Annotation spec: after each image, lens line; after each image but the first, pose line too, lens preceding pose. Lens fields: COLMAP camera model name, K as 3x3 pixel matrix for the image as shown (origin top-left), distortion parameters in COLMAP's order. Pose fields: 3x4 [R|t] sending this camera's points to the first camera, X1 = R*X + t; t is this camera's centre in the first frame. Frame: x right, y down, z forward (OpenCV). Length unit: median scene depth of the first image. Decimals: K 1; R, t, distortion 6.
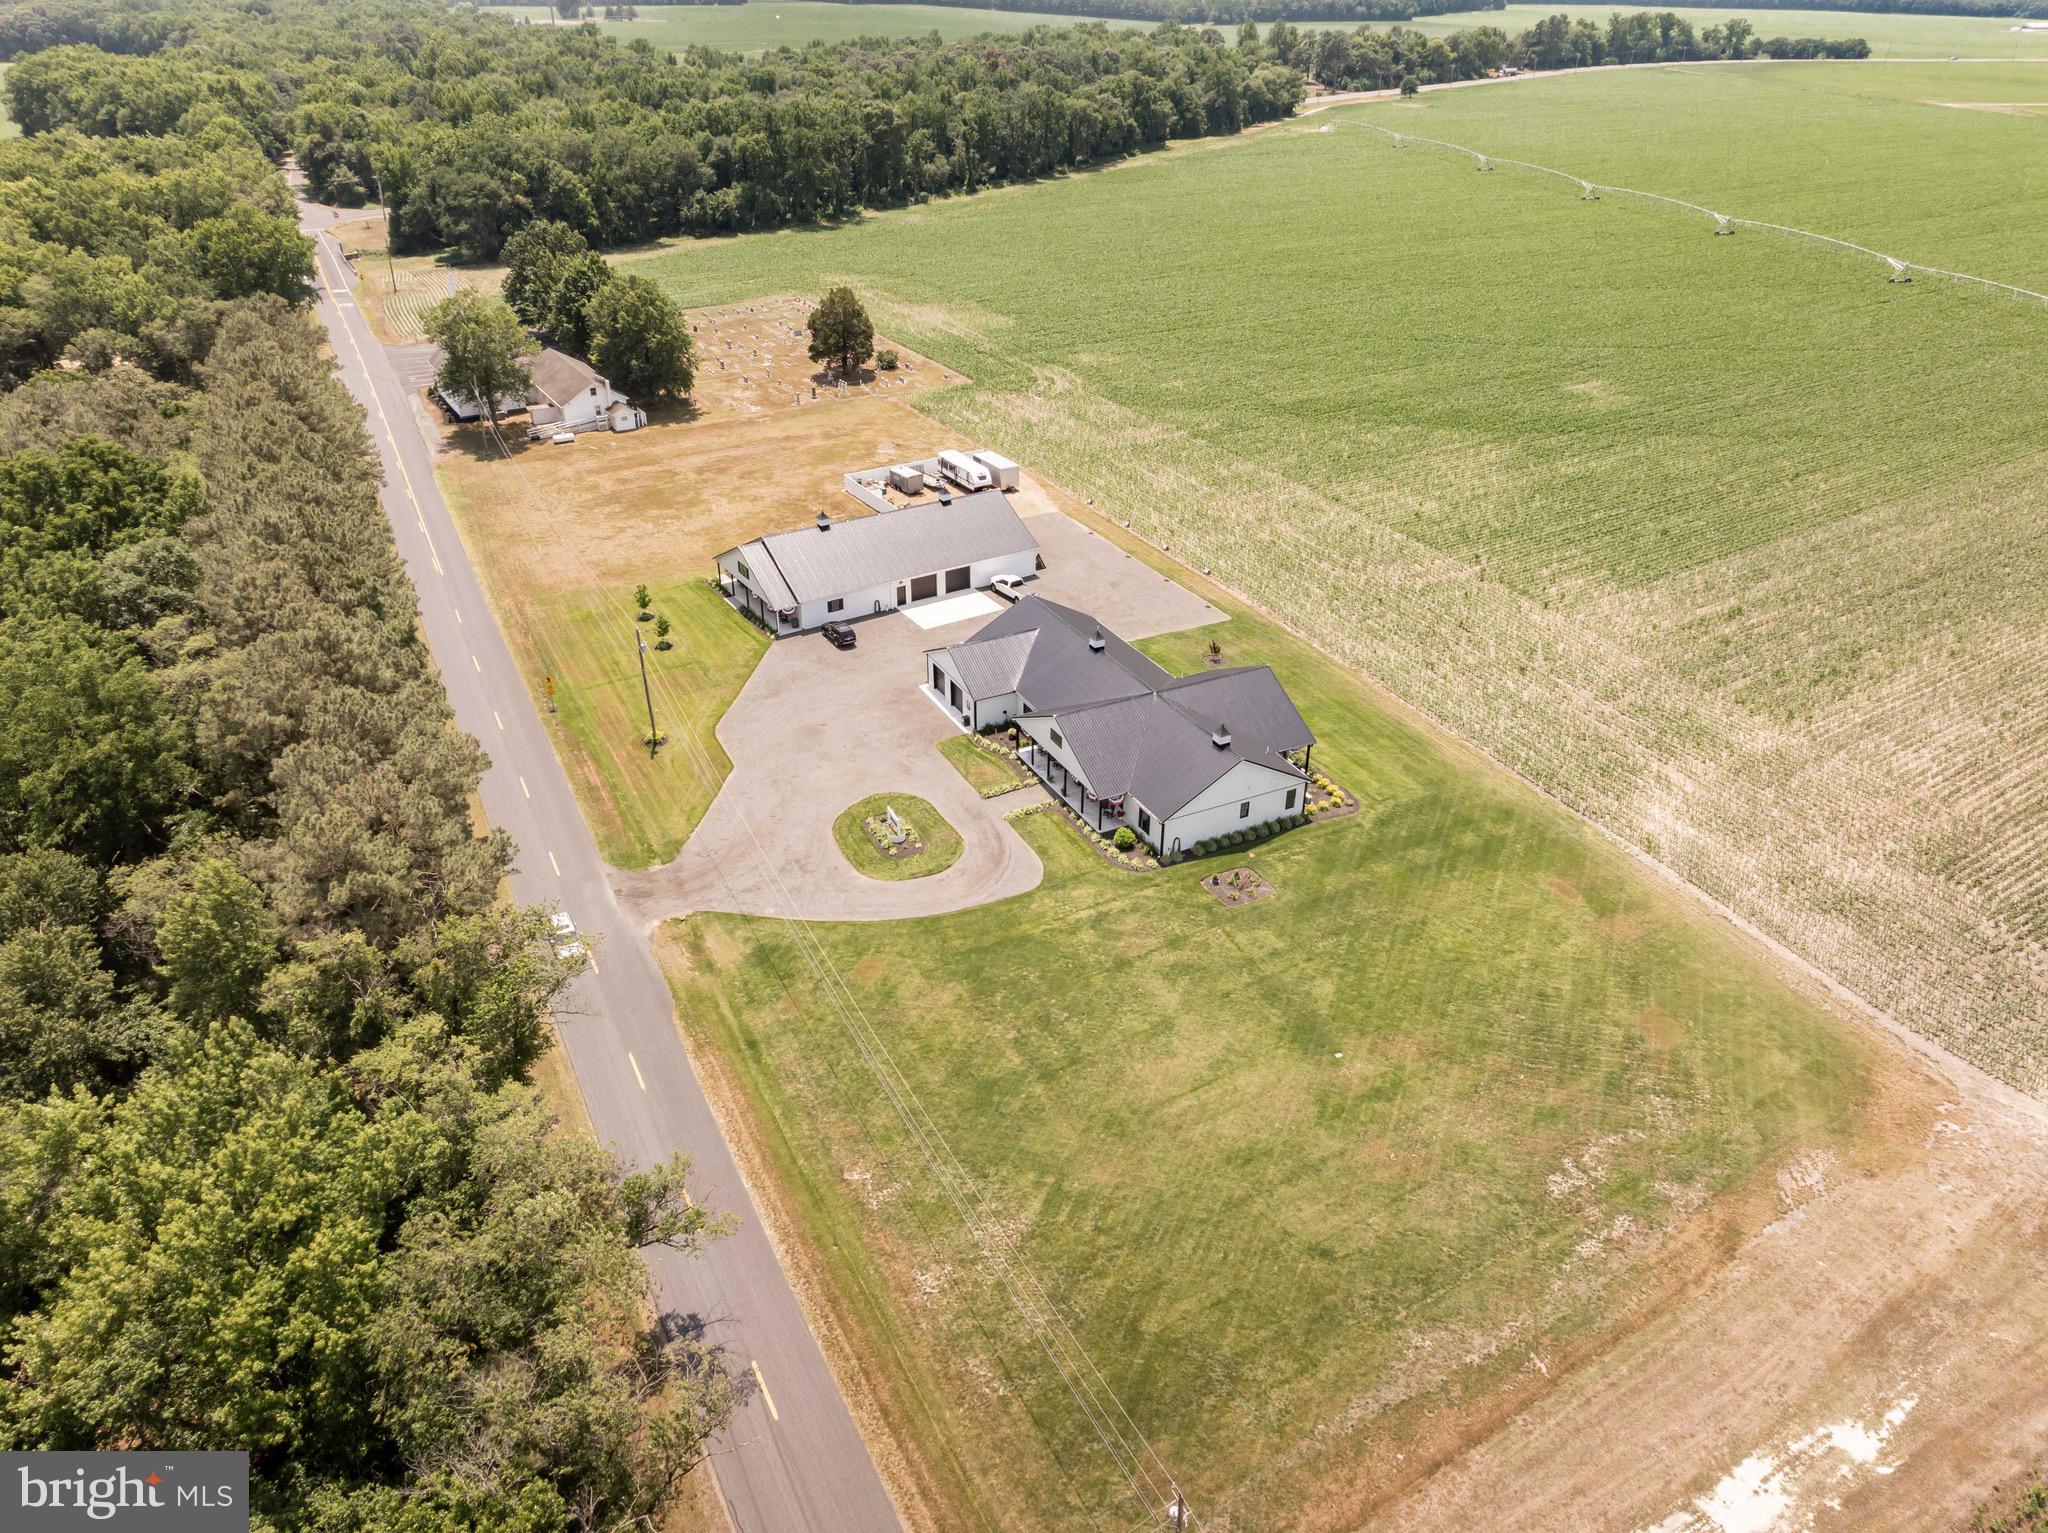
lens RADIAL K [[1435.5, 0, 1028.9], [0, 1435.5, 764.0], [0, 0, 1]] dist [-0.035477, 0.024560]
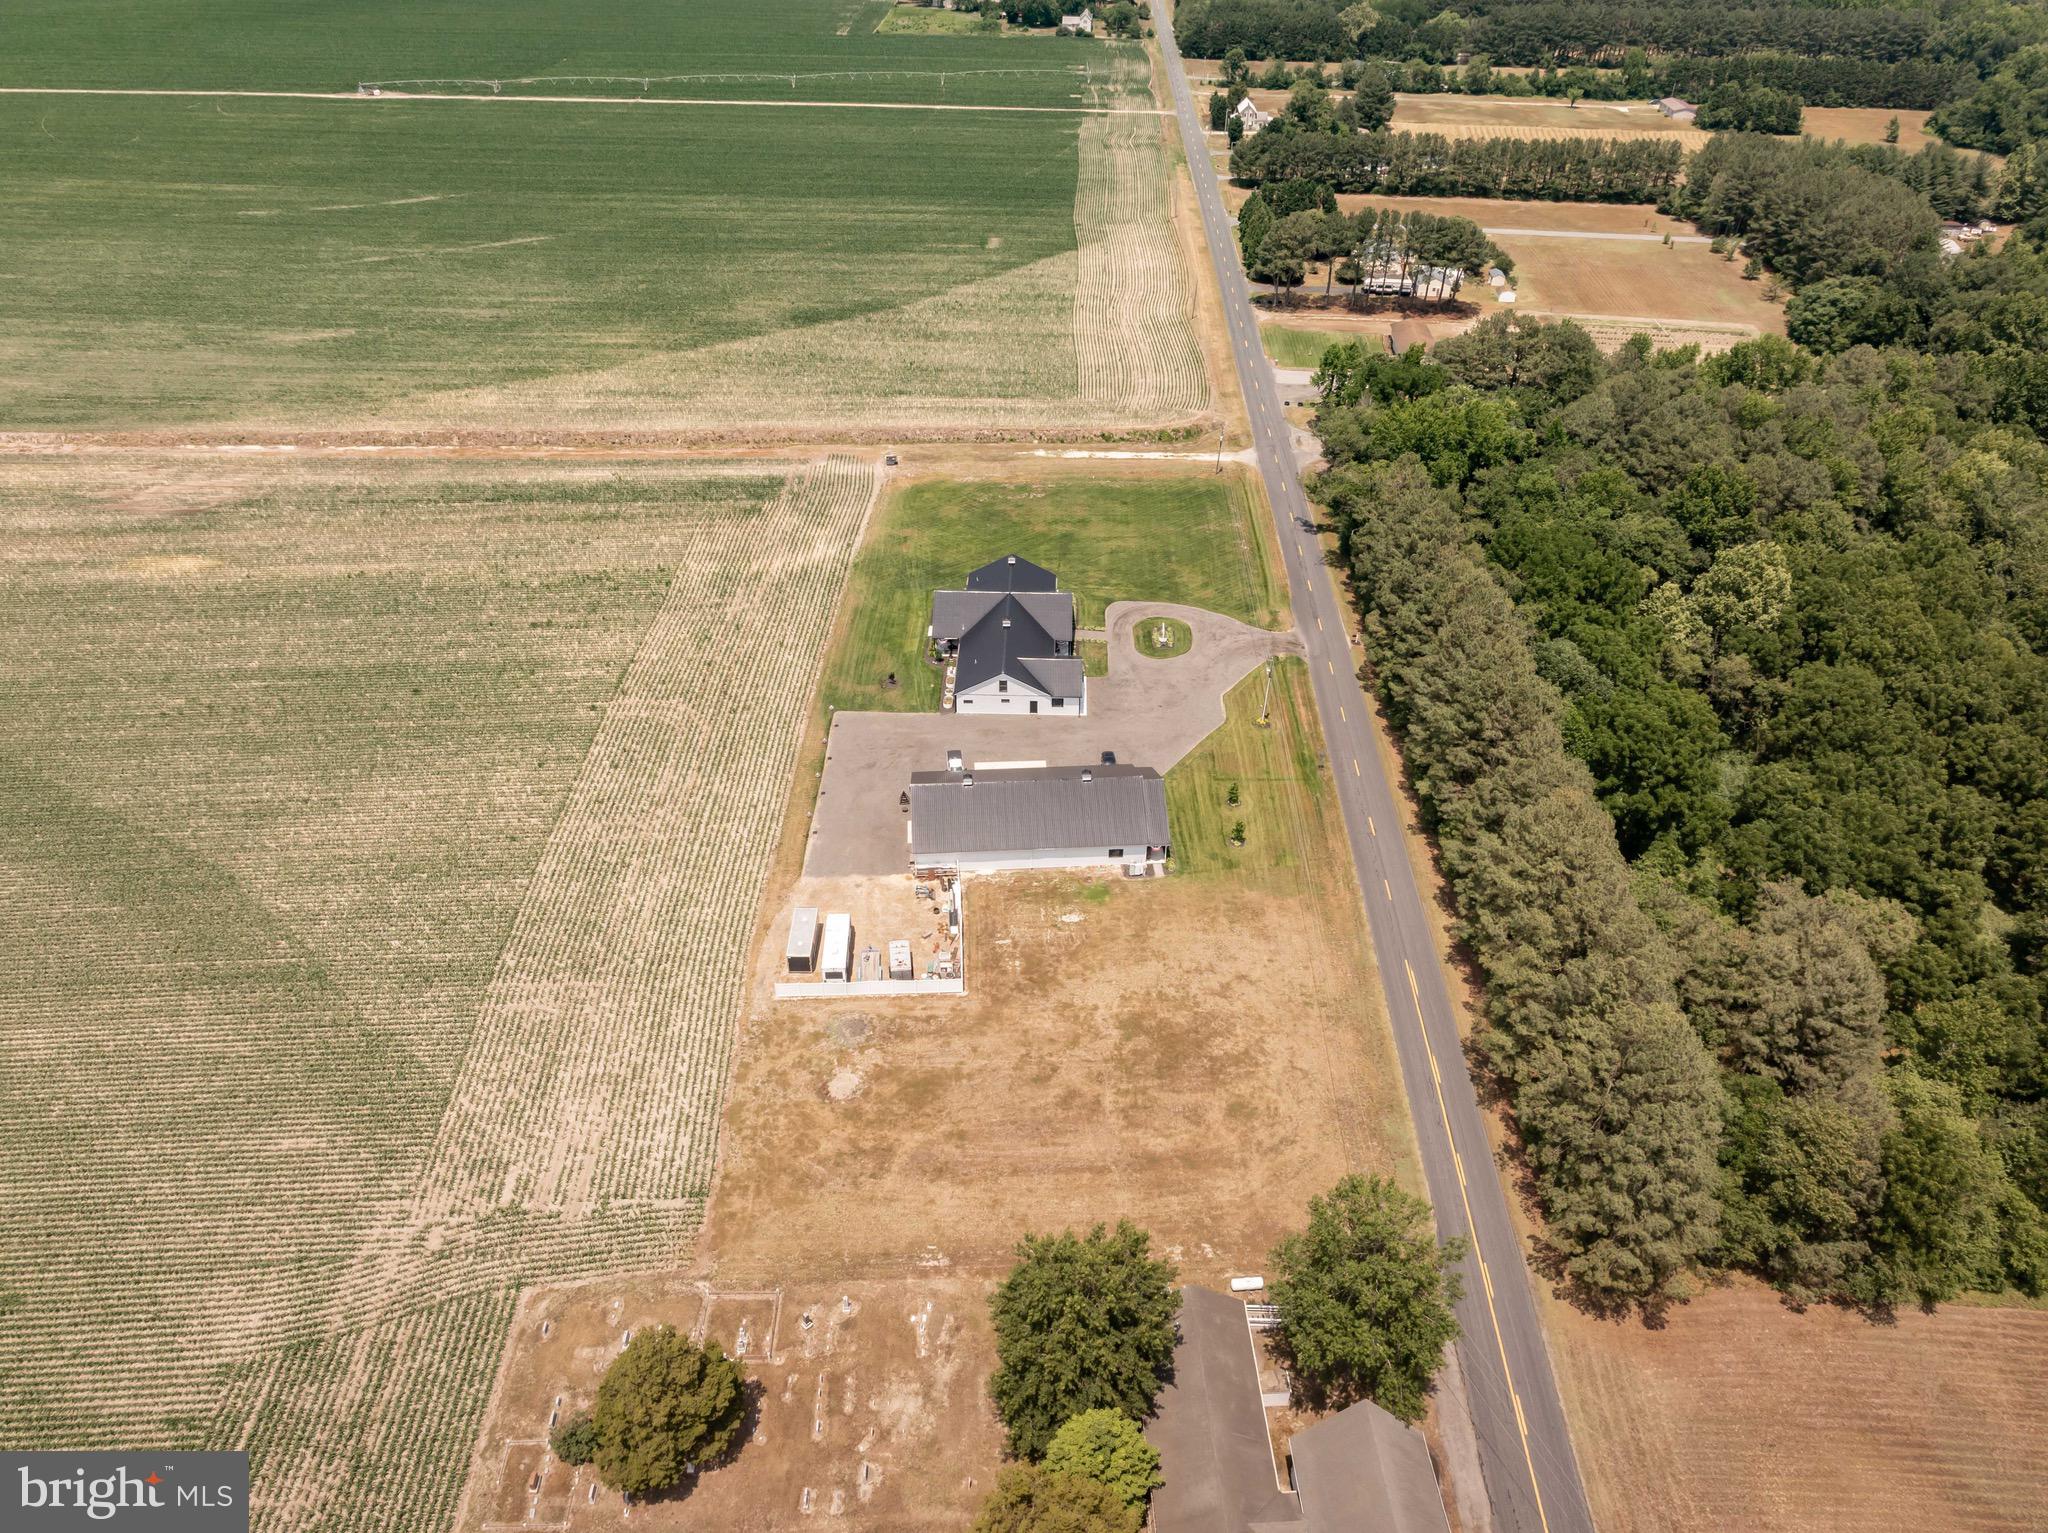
lens RADIAL K [[1435.5, 0, 1028.9], [0, 1435.5, 764.0], [0, 0, 1]] dist [-0.035477, 0.024560]
pose [[-0.874278, -0.295230, 0.385328, -0.607968], [0.230086, 0.446929, 0.864474, -1.322113], [-0.427433, 0.844449, -0.322812, 1.528850]]
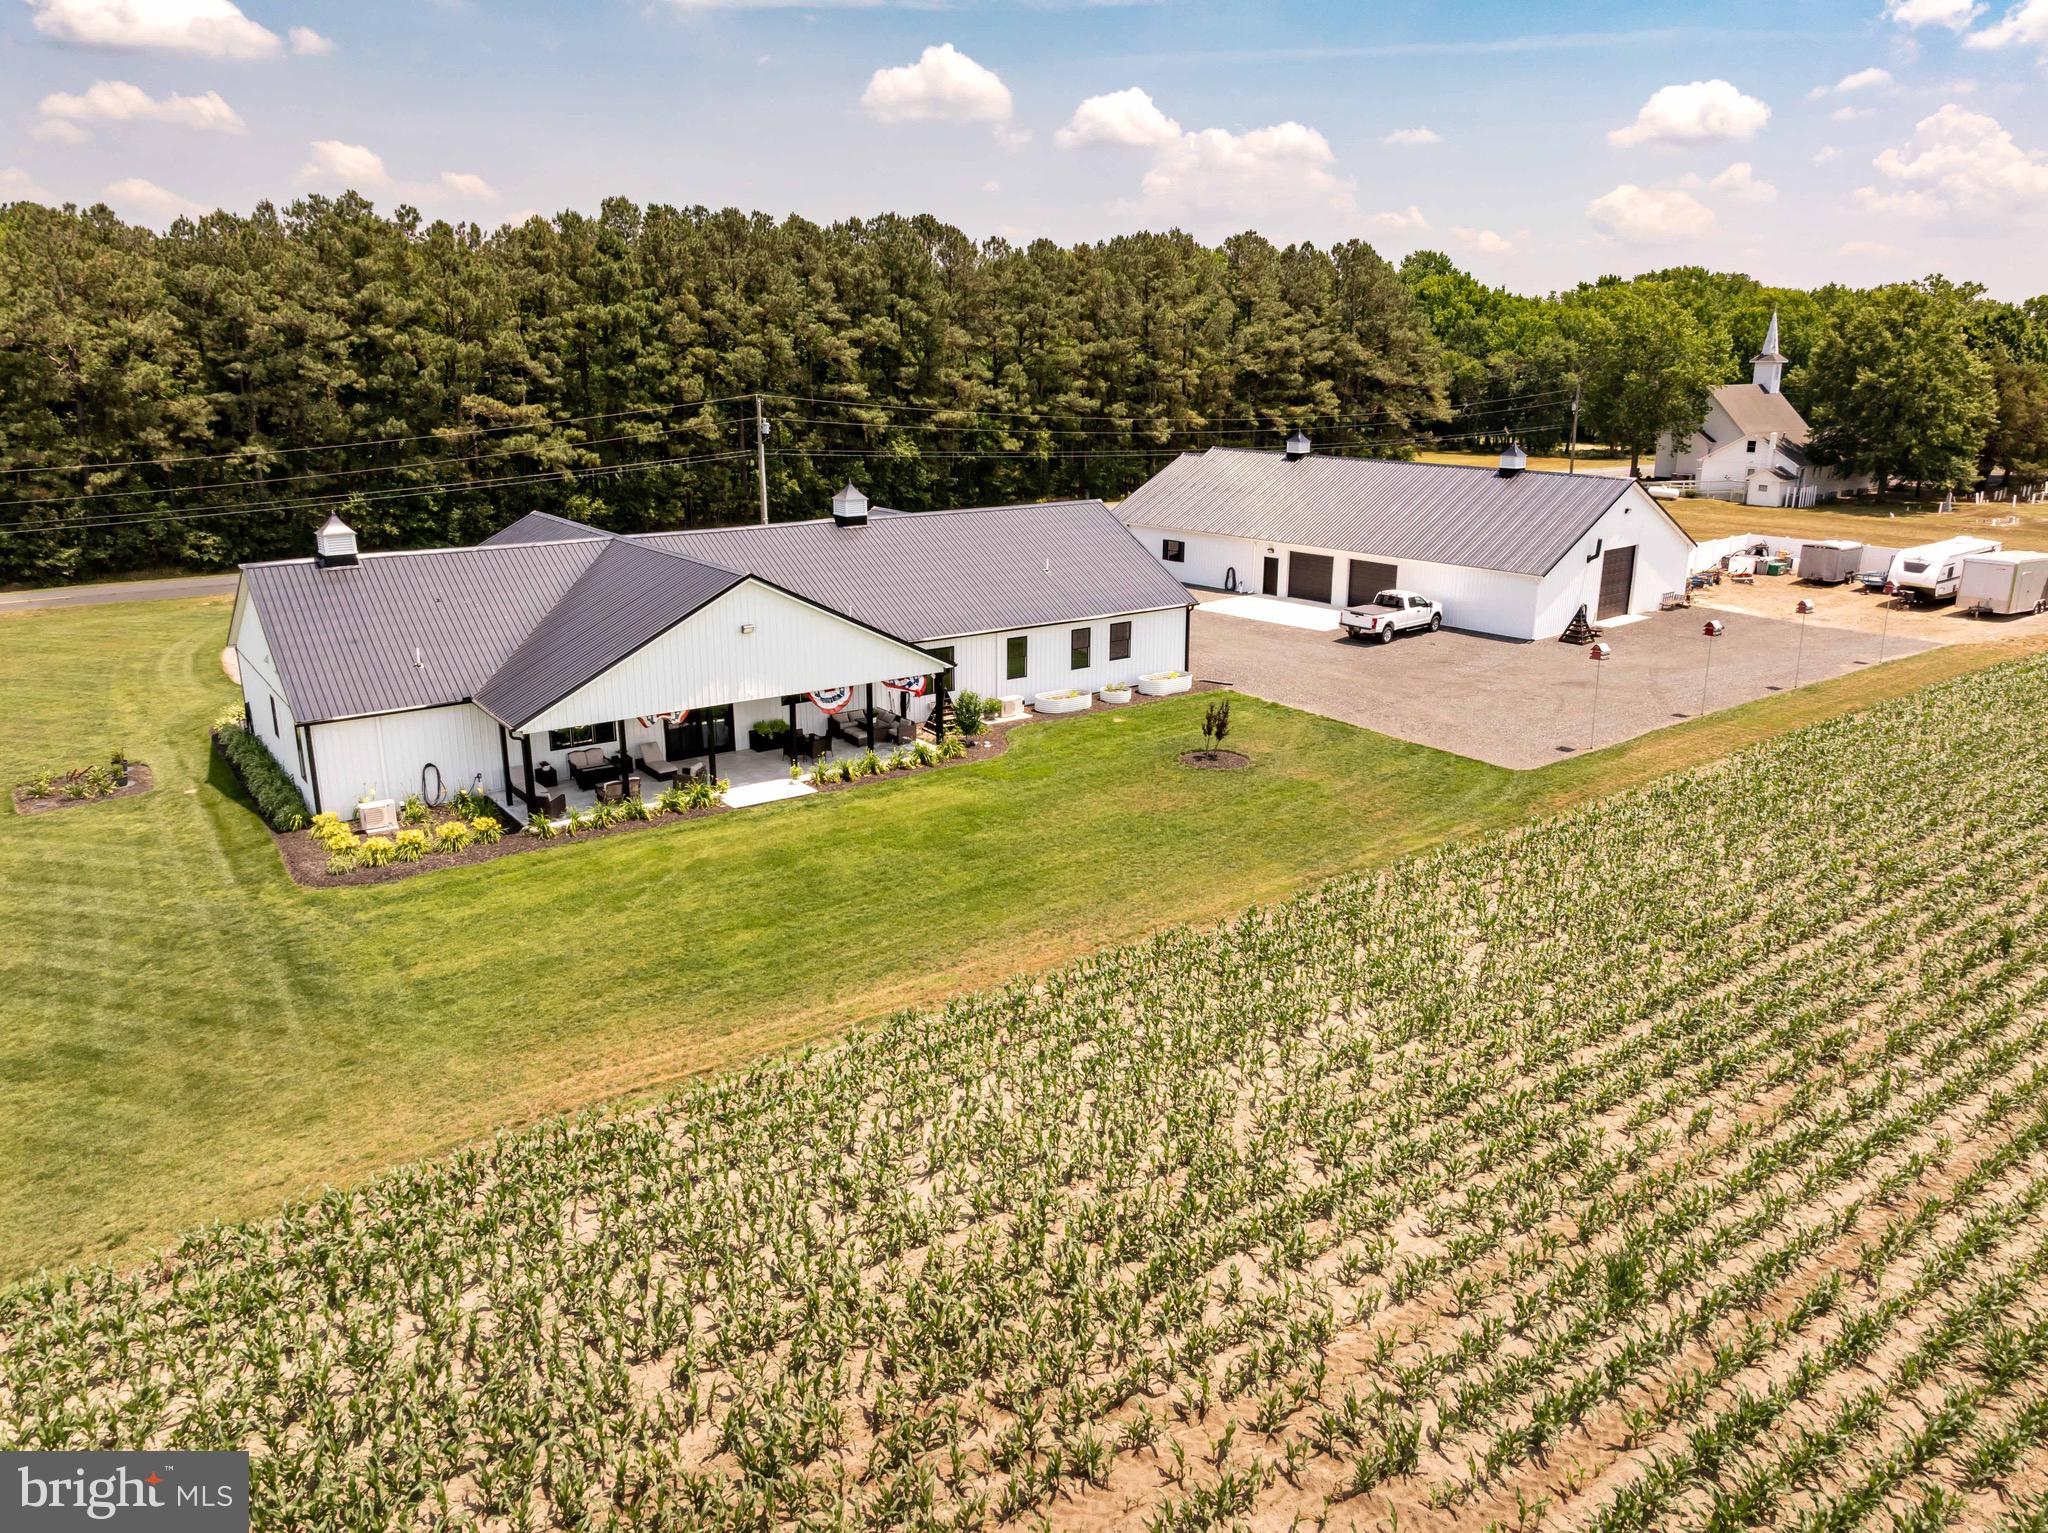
lens RADIAL K [[1435.5, 0, 1028.9], [0, 1435.5, 764.0], [0, 0, 1]] dist [-0.035477, 0.024560]
pose [[0.147600, 0.268010, -0.952042, 0.478068], [-0.495269, 0.853233, 0.163410, -0.109461], [0.856109, 0.447398, 0.258674, 0.890644]]
